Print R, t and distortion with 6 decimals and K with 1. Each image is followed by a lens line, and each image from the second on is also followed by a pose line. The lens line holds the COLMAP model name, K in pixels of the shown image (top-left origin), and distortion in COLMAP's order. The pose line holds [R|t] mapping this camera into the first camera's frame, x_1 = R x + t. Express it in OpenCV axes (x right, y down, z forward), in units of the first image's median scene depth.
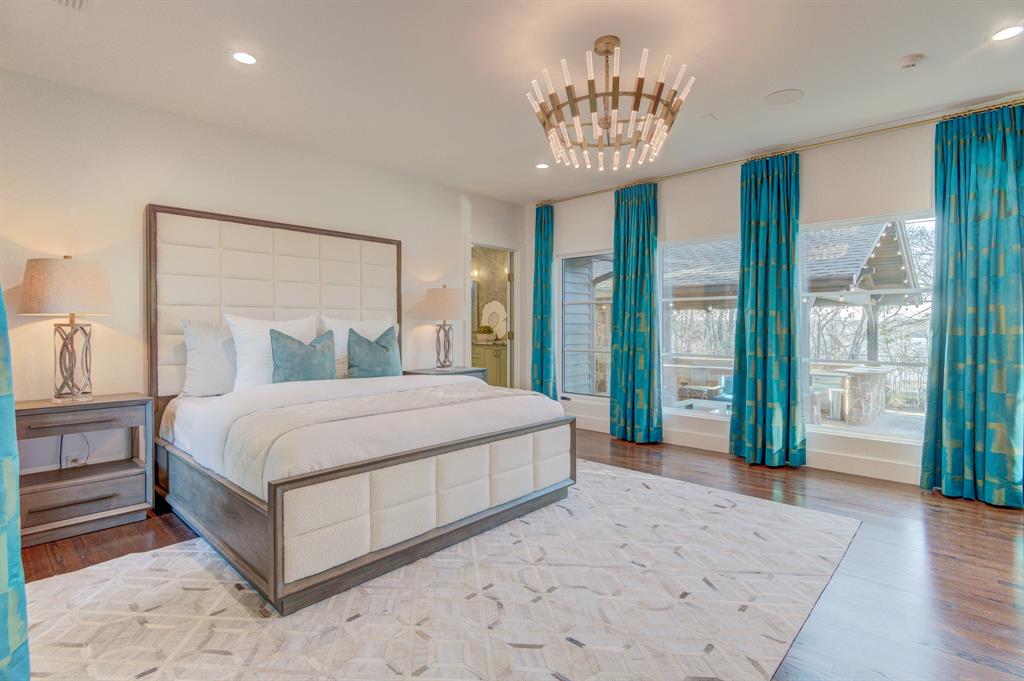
lens RADIAL K [[499.1, 0, 516.2], [0, 499.1, 332.8], [0, 0, 1]] dist [0.001611, -0.000635]
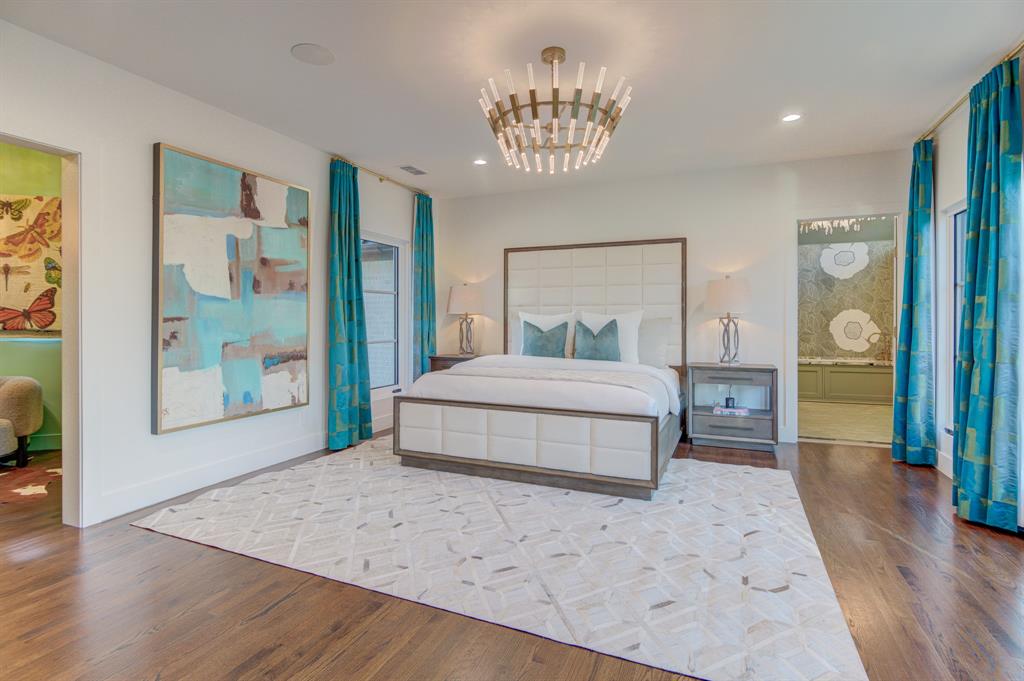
lens RADIAL K [[499.1, 0, 517.8], [0, 499.1, 332.2], [0, 0, 1]] dist [0.001611, -0.000635]
pose [[0.335677, 0.027356, -0.941580, 0.921897], [-0.012873, 0.999618, 0.024453, -0.009461], [0.941889, 0.003912, 0.335901, 0.457282]]
